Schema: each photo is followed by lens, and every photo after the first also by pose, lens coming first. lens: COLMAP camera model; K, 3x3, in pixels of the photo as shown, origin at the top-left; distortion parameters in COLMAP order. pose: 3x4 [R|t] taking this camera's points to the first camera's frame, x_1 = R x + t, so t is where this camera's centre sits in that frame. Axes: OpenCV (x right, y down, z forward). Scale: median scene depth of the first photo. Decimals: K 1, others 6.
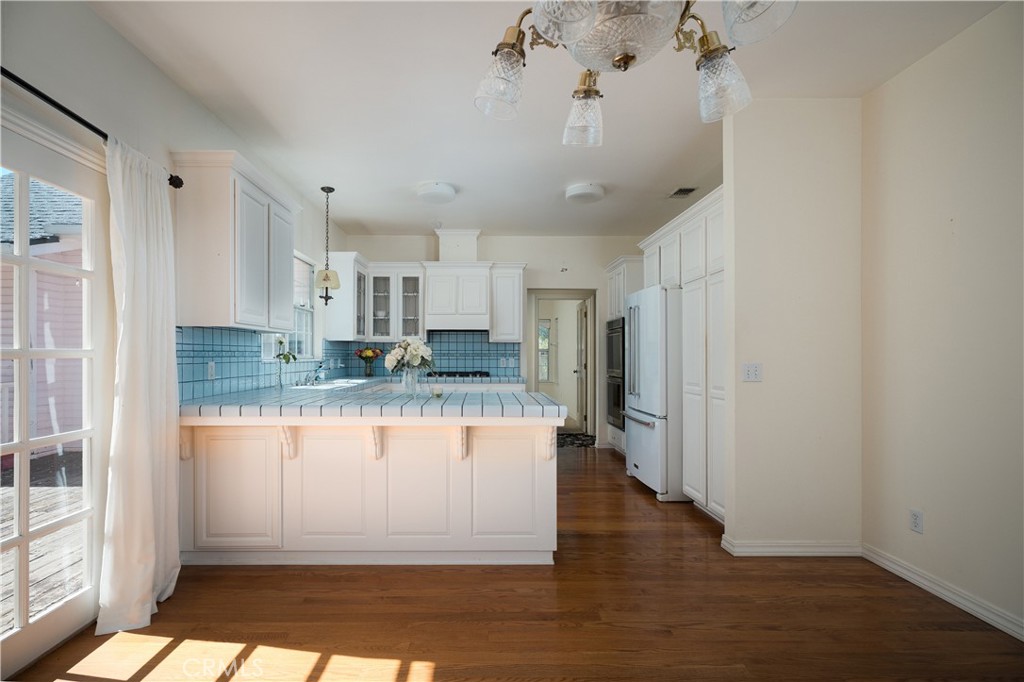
lens RADIAL K [[485.3, 0, 486.4], [0, 485.3, 353.9], [0, 0, 1]] dist [0.002801, -0.000615]
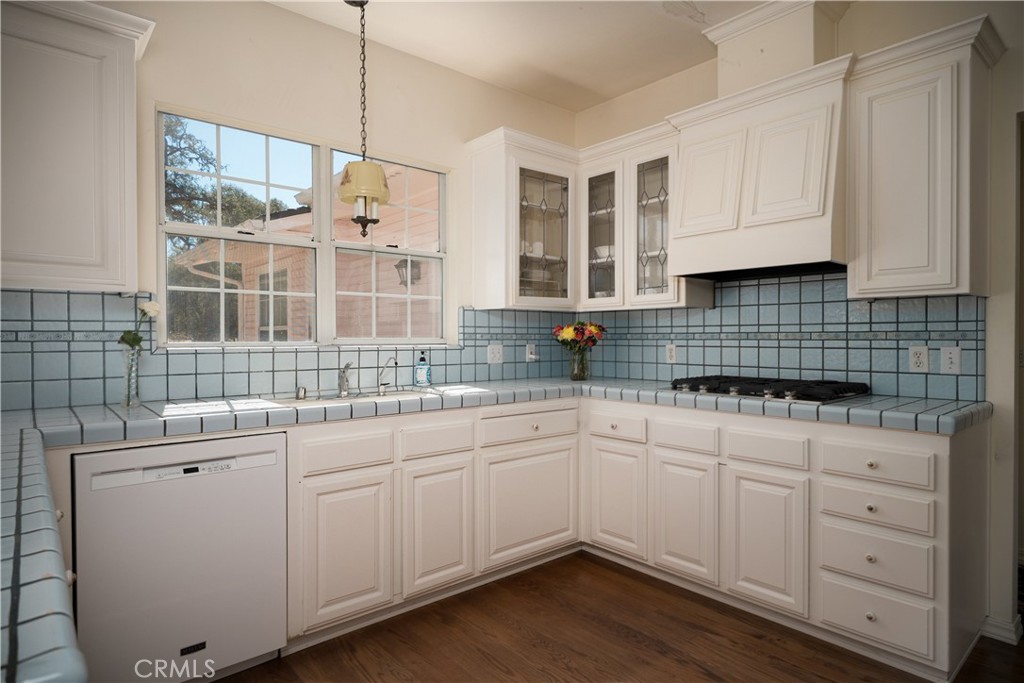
lens RADIAL K [[578.9, 0, 513.4], [0, 578.9, 344.6], [0, 0, 1]] dist [0.004437, -0.000796]
pose [[0.649305, 0.006835, -0.760498, 0.164513], [0.005121, 0.999898, 0.013358, 0.001653], [0.760511, -0.012568, 0.649203, 0.557484]]
